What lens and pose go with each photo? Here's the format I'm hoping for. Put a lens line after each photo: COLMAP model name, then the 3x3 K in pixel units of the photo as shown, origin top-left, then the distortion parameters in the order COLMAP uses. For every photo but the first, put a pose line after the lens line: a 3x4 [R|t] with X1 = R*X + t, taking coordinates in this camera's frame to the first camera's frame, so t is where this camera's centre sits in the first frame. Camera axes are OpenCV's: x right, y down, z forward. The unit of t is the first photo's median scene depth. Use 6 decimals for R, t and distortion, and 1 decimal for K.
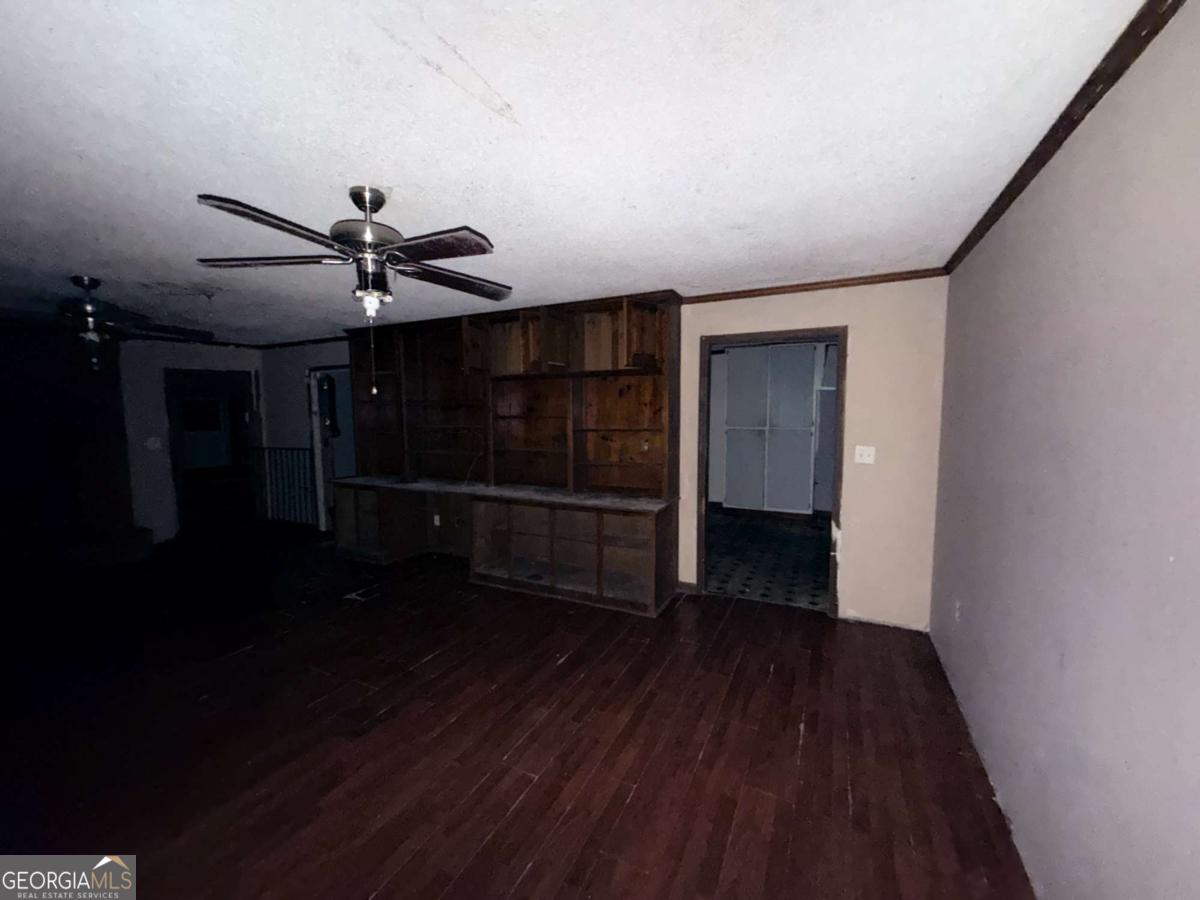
lens RADIAL K [[476.3, 0, 595.1], [0, 476.3, 448.8], [0, 0, 1]] dist [0.000336, -0.000184]
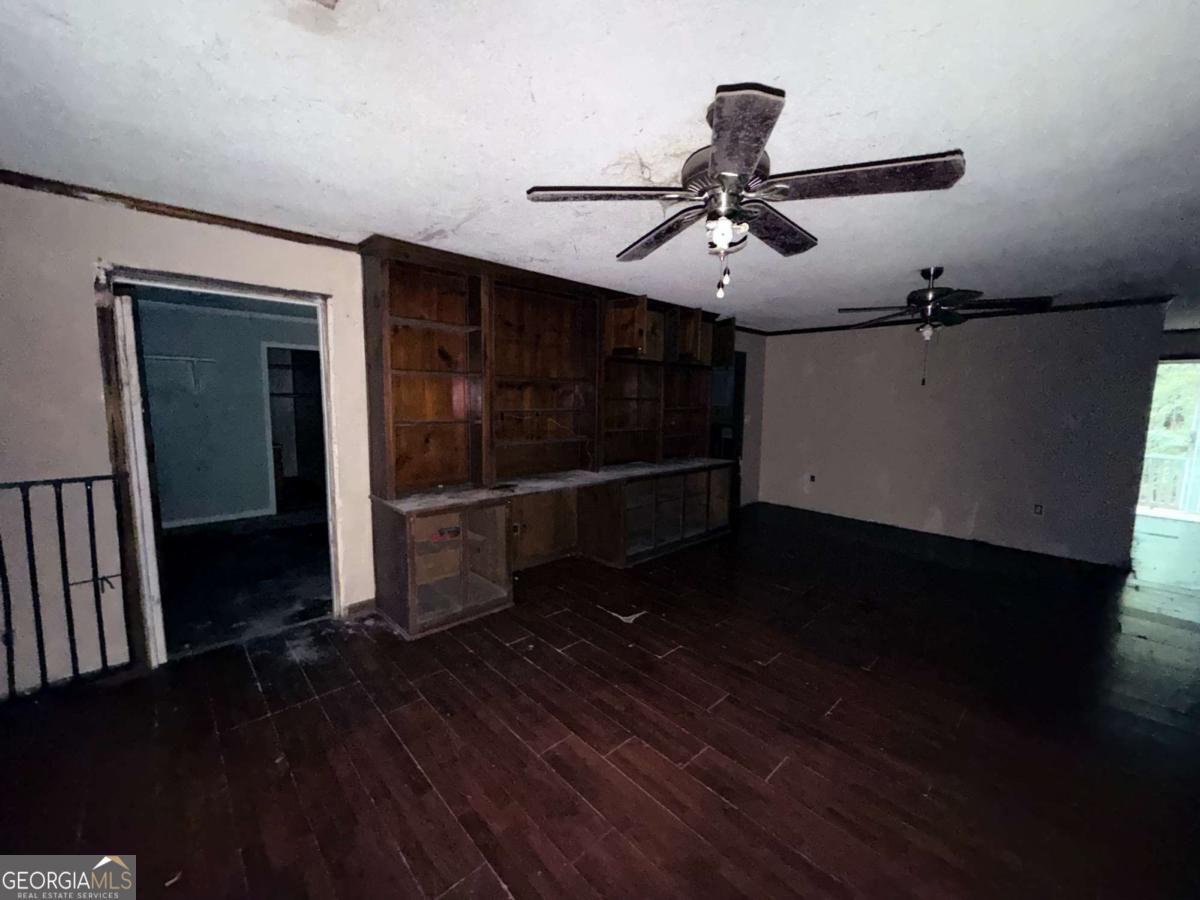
lens RADIAL K [[476.3, 0, 595.1], [0, 476.3, 448.8], [0, 0, 1]] dist [0.000336, -0.000184]
pose [[0.346993, -0.089547, 0.933583, -0.829325], [0.056445, 0.995621, 0.074518, -0.028538], [-0.936168, 0.026839, 0.350528, 0.499011]]
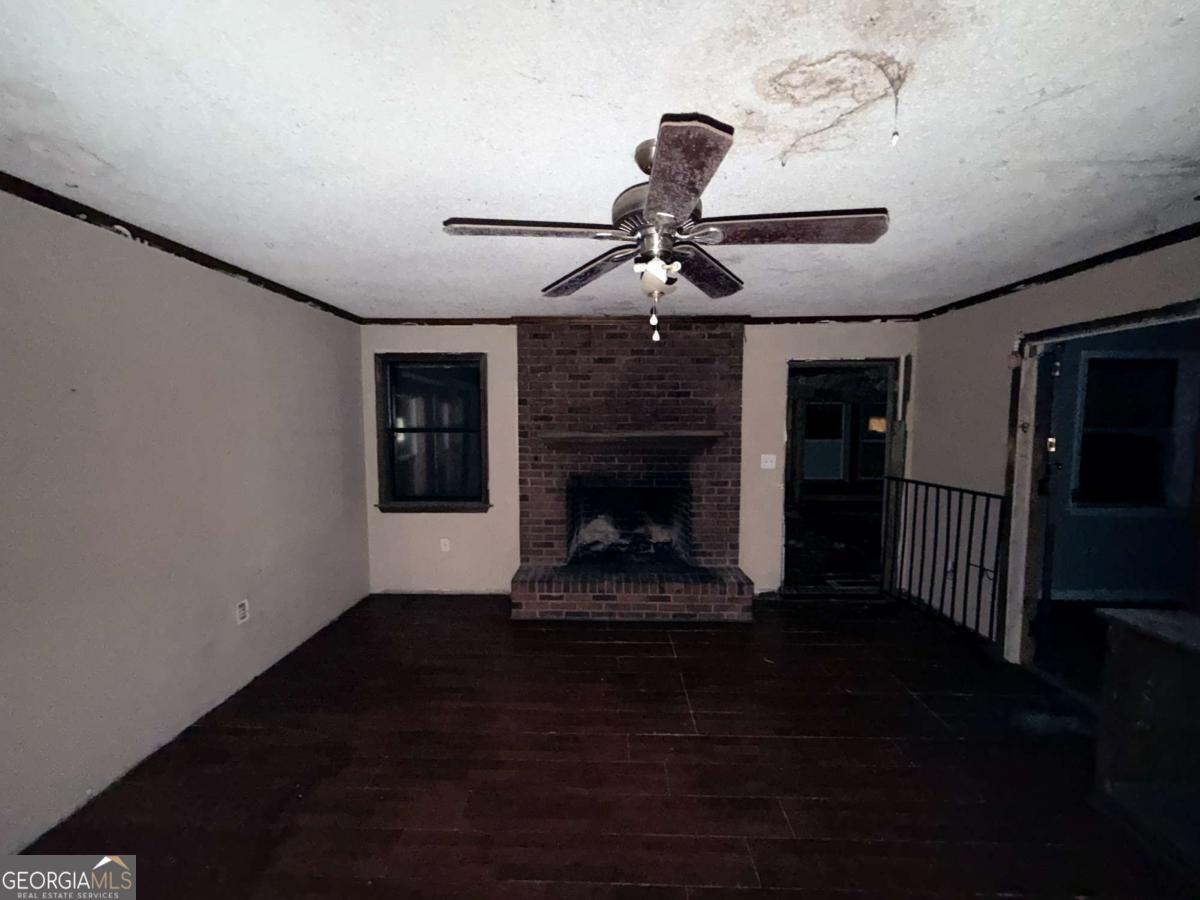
lens RADIAL K [[476.3, 0, 595.1], [0, 476.3, 448.8], [0, 0, 1]] dist [0.000336, -0.000184]
pose [[0.426882, 0.069057, -0.901667, -0.331440], [-0.073700, 0.996420, 0.041422, -0.039925], [0.901299, 0.048771, 0.430443, 0.389751]]
